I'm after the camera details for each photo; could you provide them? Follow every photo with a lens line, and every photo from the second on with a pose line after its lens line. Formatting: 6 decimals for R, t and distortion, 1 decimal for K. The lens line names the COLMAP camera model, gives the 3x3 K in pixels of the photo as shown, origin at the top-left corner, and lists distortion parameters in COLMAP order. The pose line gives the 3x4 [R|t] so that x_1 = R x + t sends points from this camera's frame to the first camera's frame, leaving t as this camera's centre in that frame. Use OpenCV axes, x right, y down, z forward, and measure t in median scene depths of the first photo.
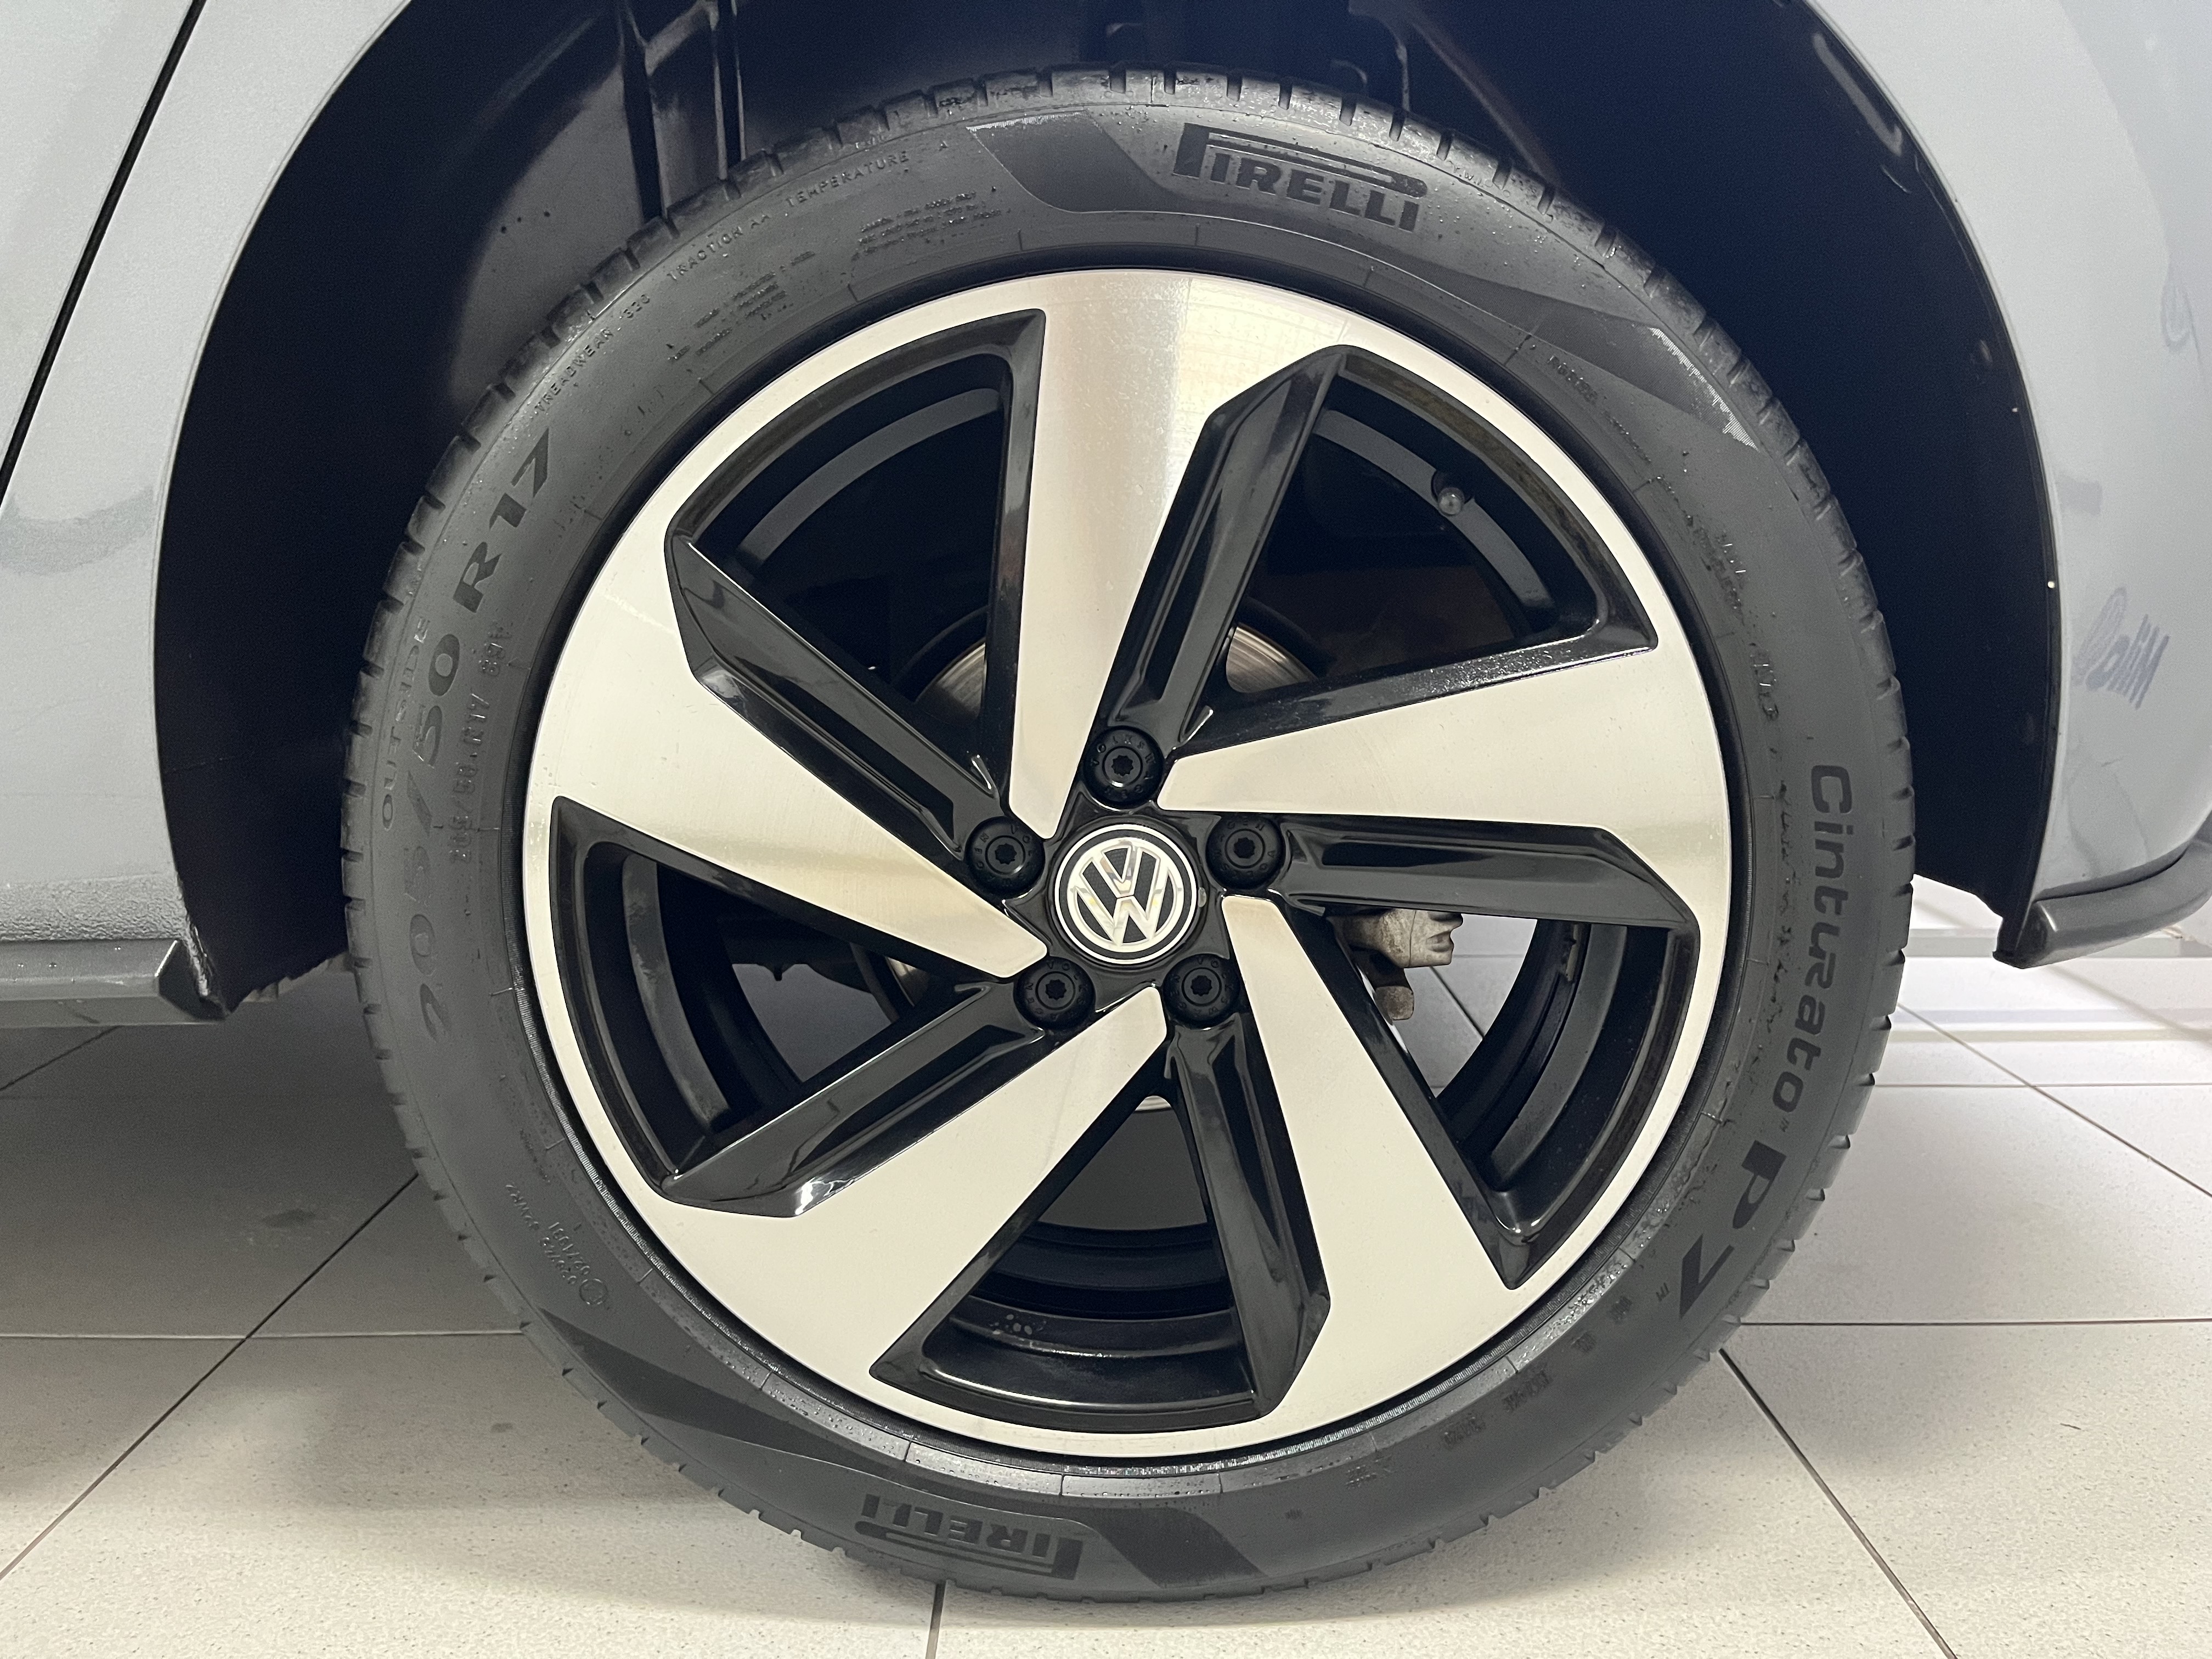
lens RADIAL K [[1699.8, 0, 1106.5], [0, 1699.8, 824.9], [0, 0, 1]] dist [0.060869, -0.087579]
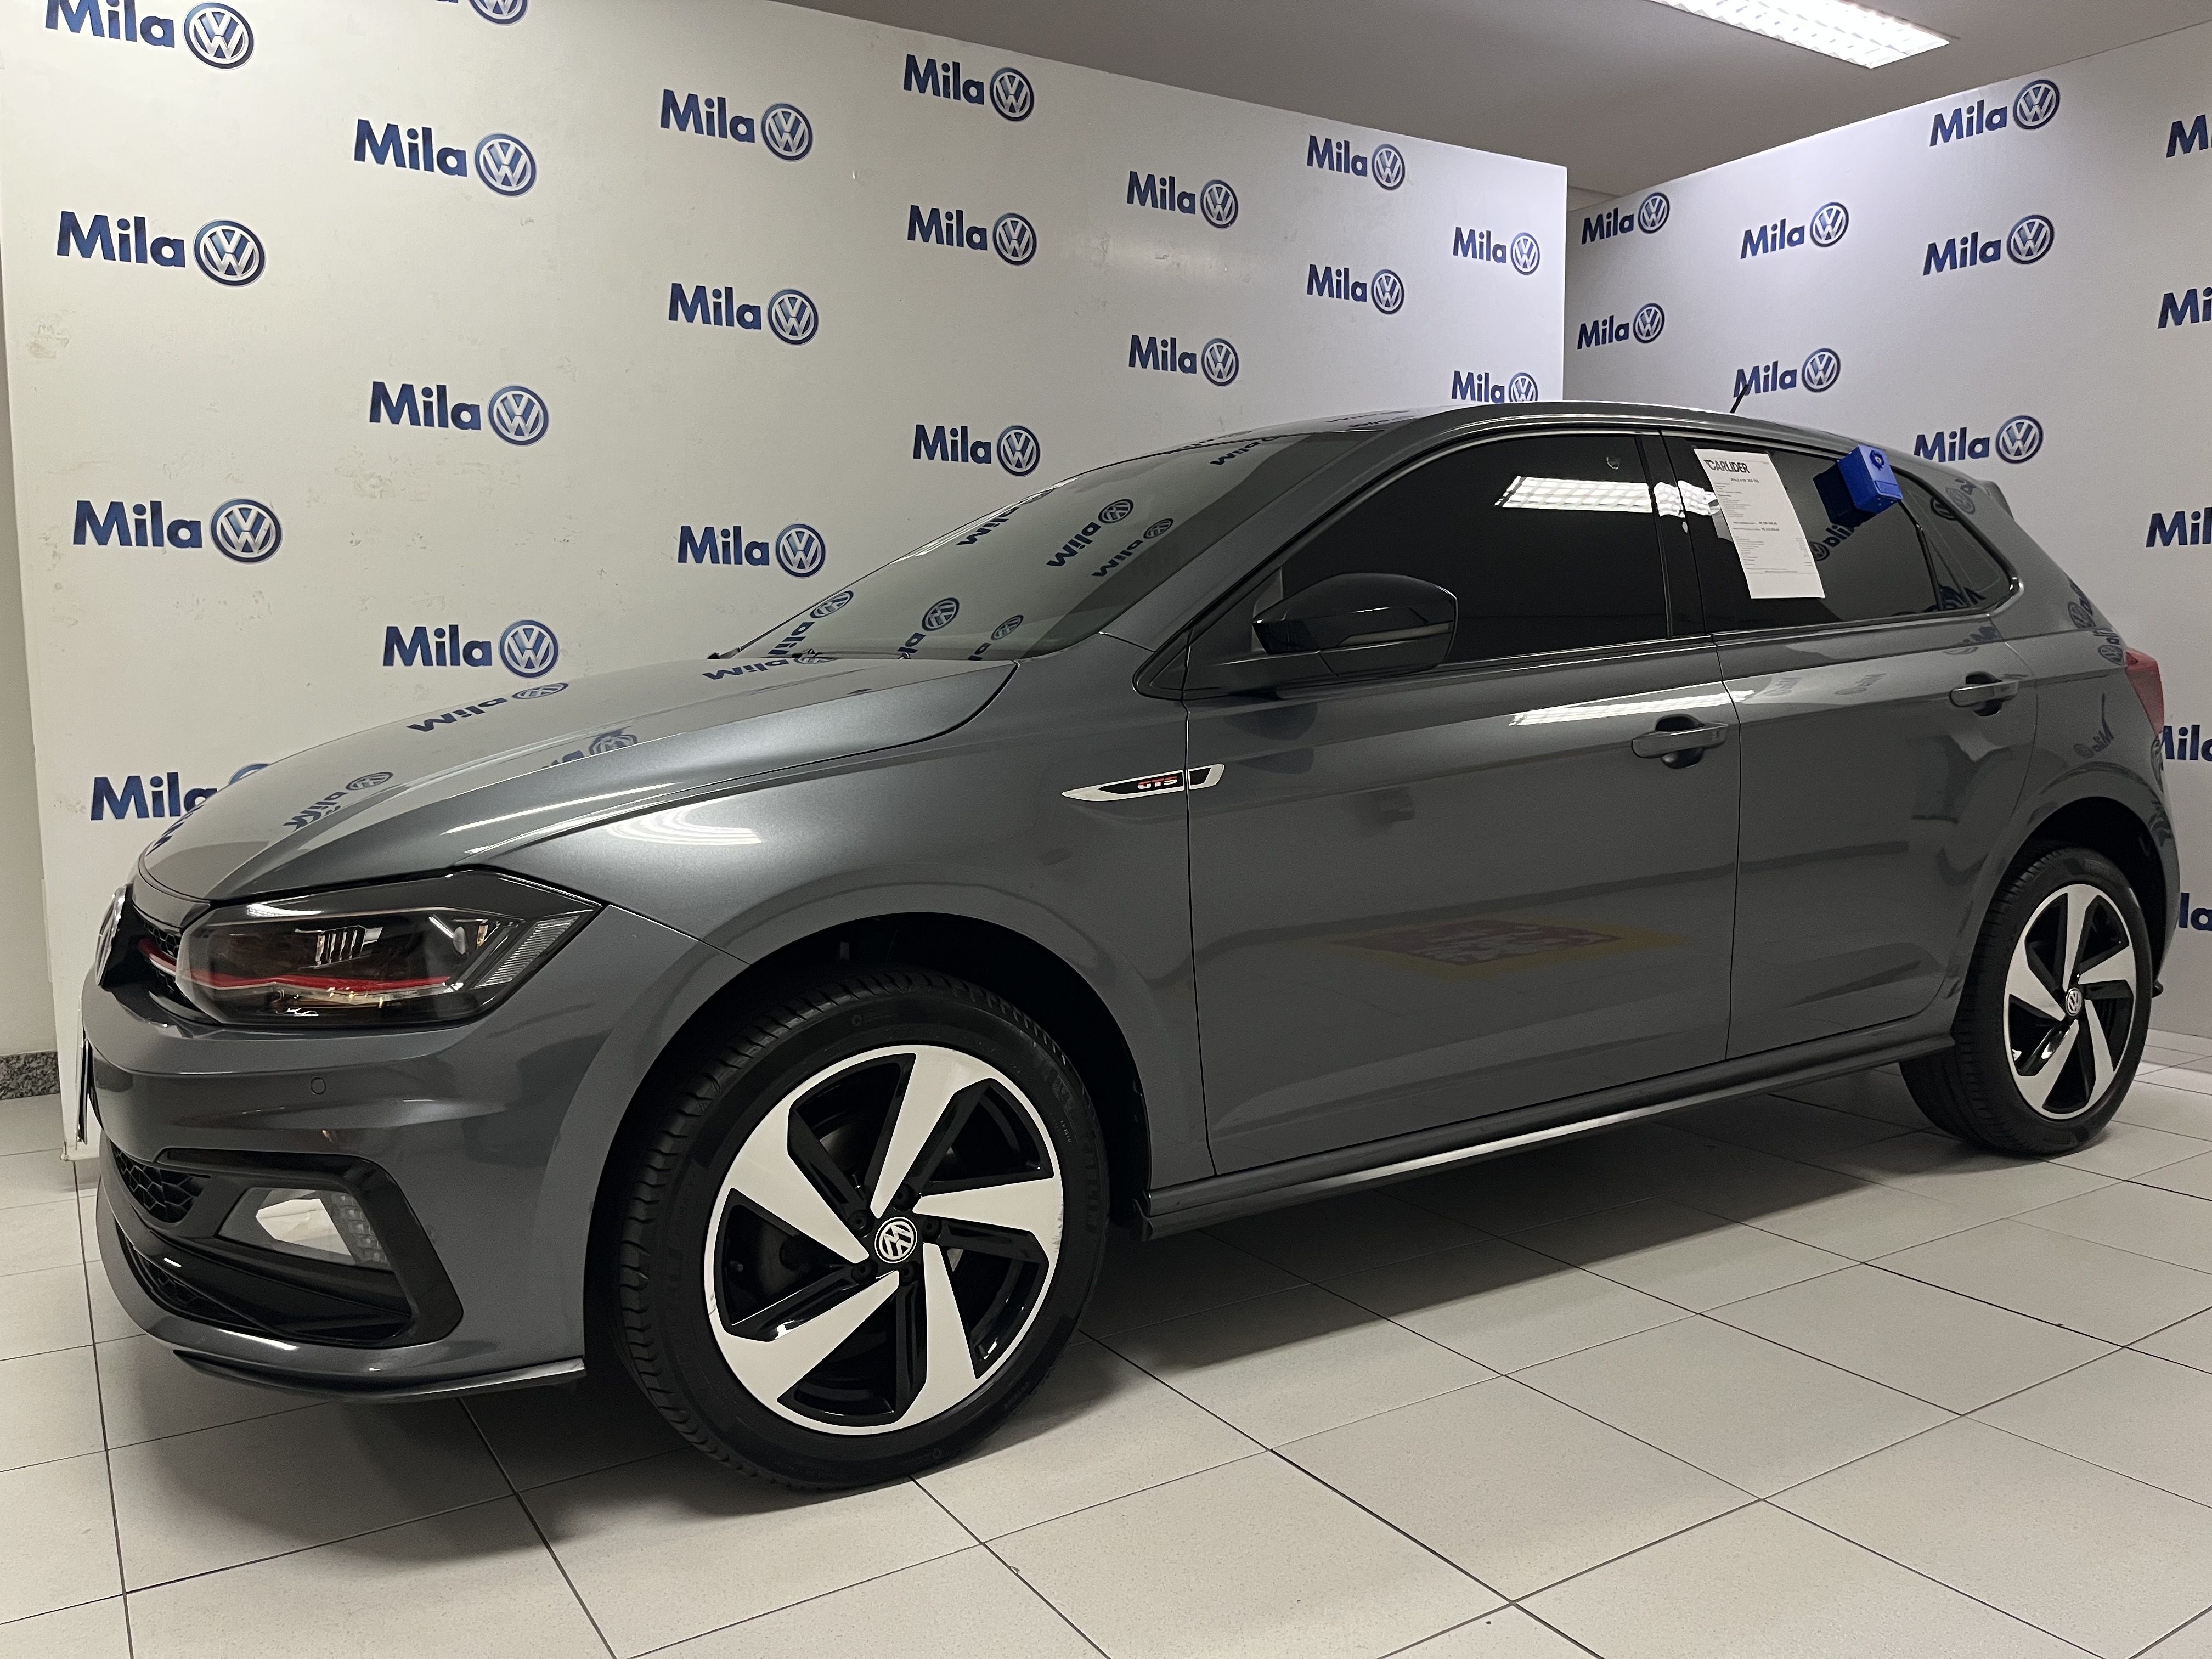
lens RADIAL K [[1699.8, 0, 1090.5], [0, 1699.8, 844.4], [0, 0, 1]] dist [0.060869, -0.087579]
pose [[0.811995, 0.210106, 0.544536, -1.548296], [-0.115729, 0.972395, -0.202620, -0.070104], [-0.572076, 0.101508, 0.813895, -1.814104]]
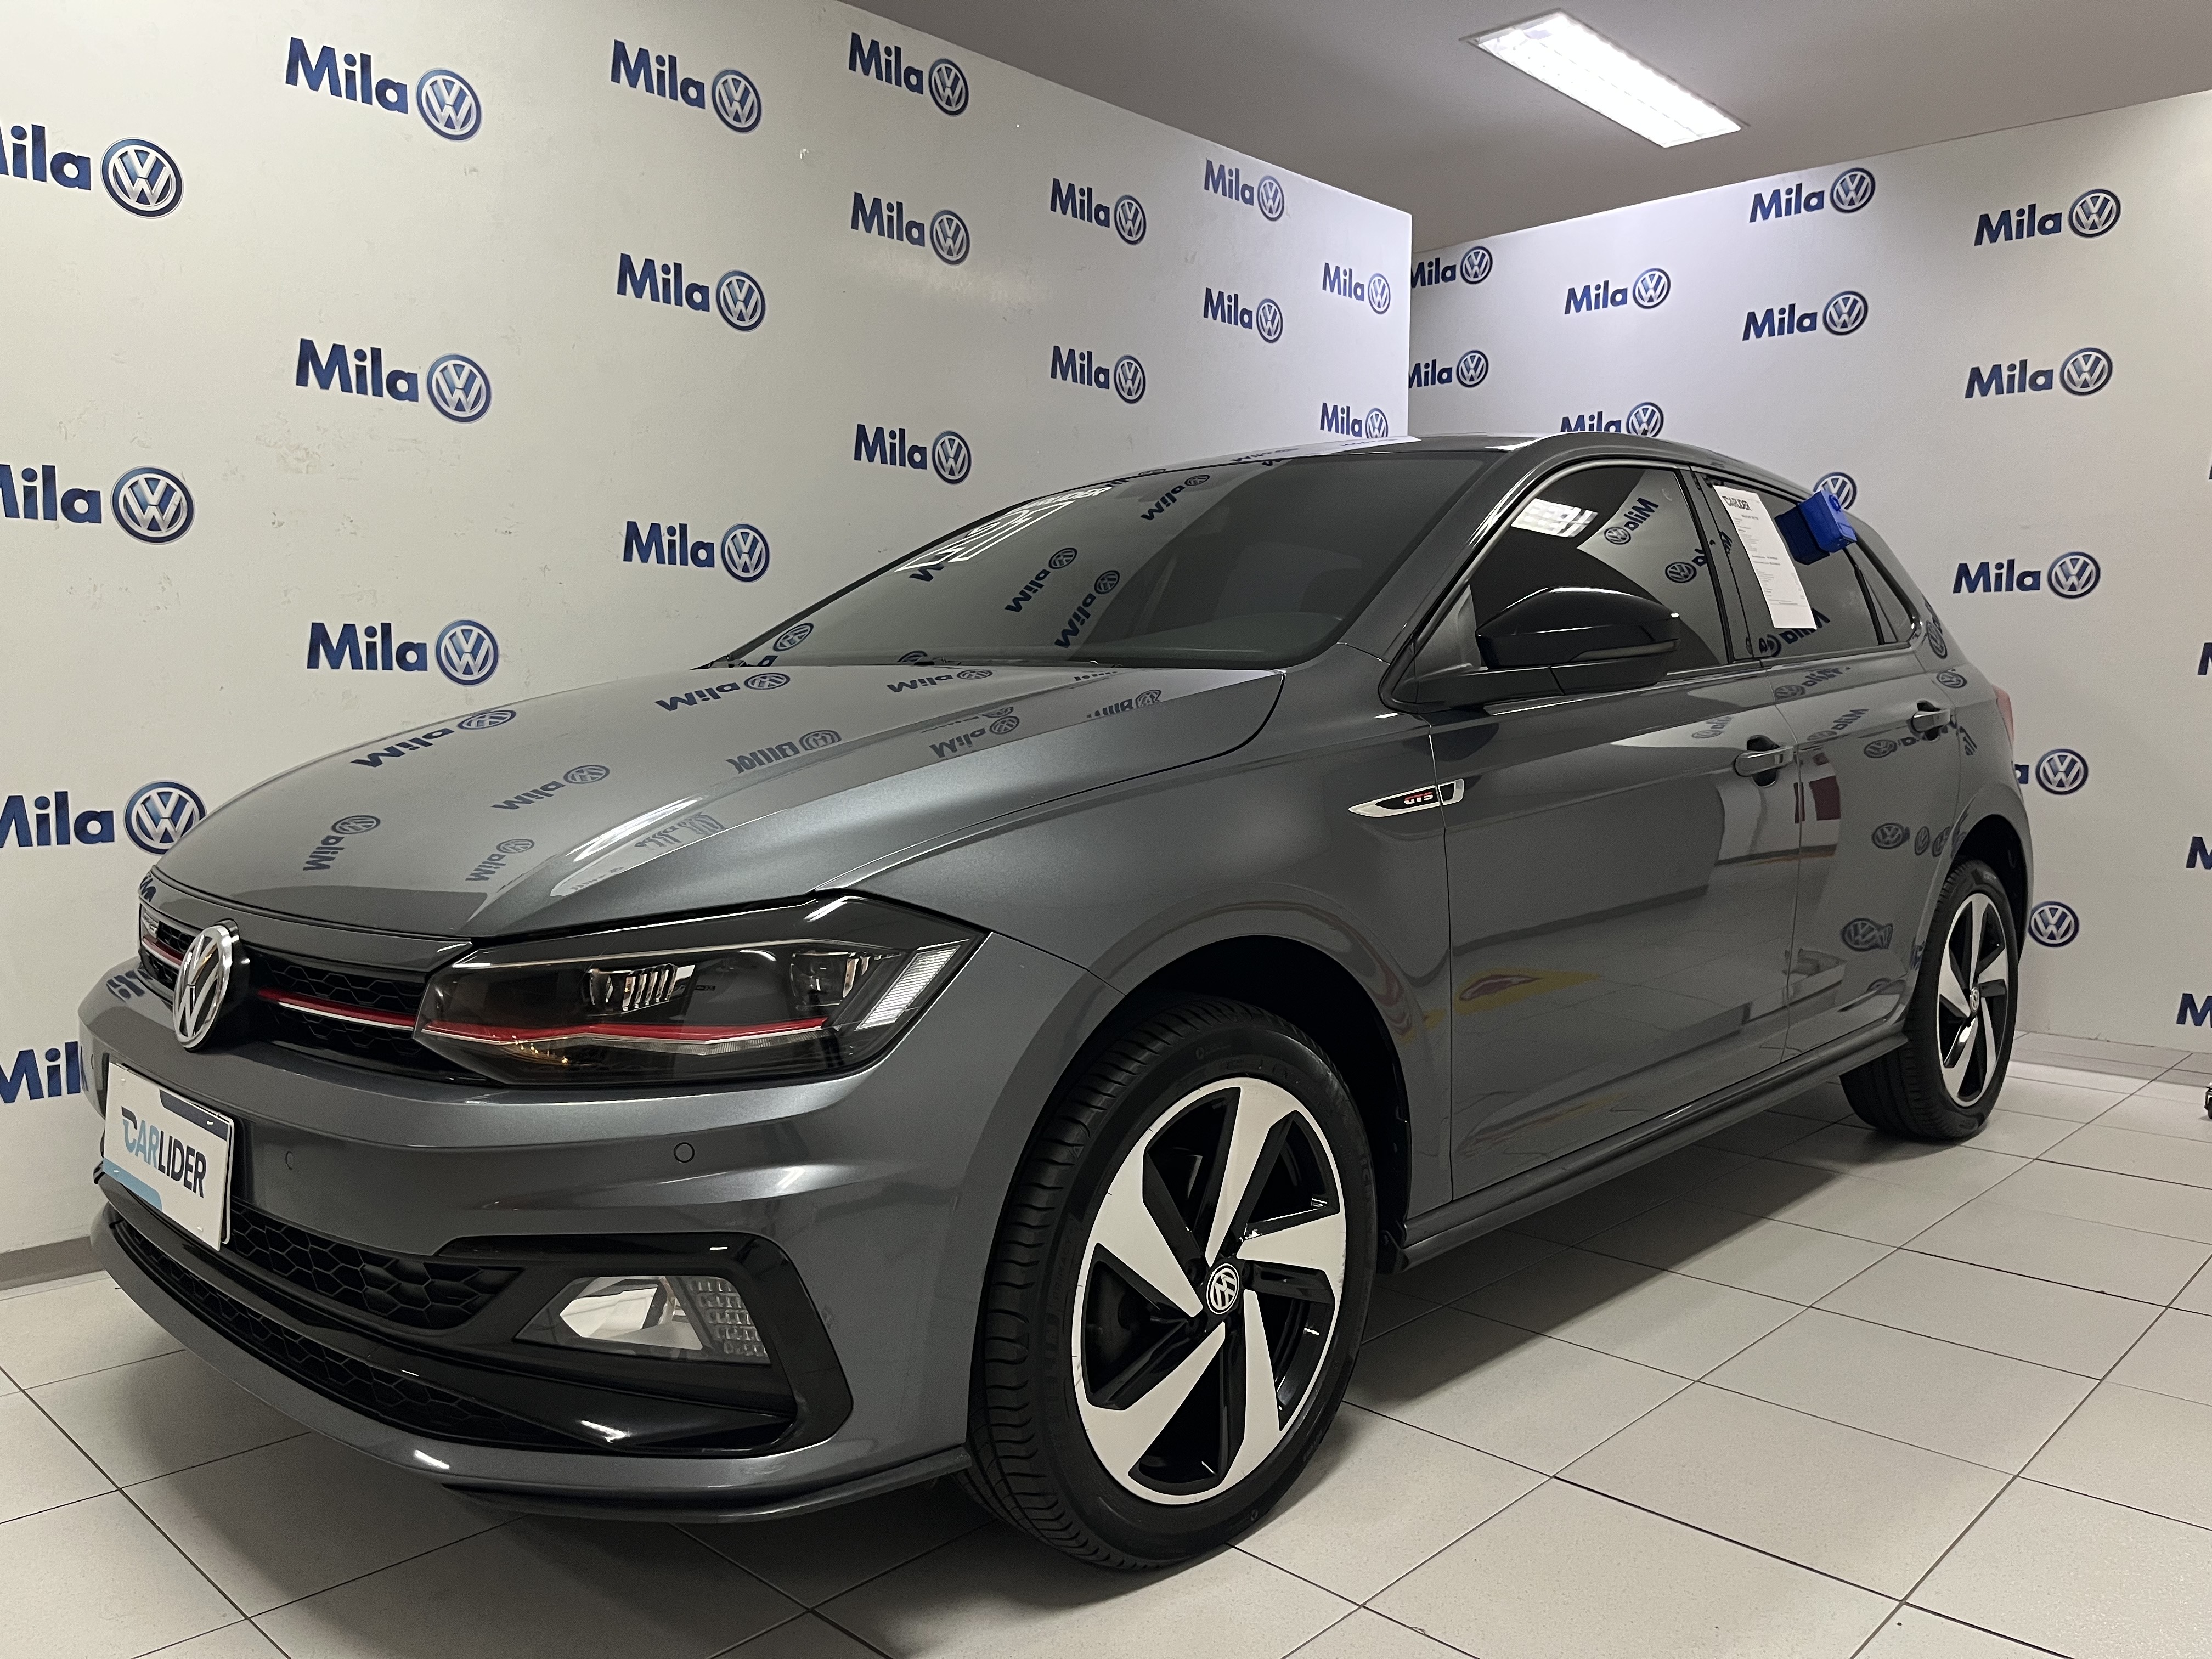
lens RADIAL K [[1699.8, 0, 1126.4], [0, 1699.8, 848.1], [0, 0, 1]] dist [0.060869, -0.087579]
pose [[0.652550, 0.211969, 0.727494, -2.363883], [-0.050665, 0.970134, -0.237220, 0.012001], [-0.756050, 0.117940, 0.643800, -0.832738]]
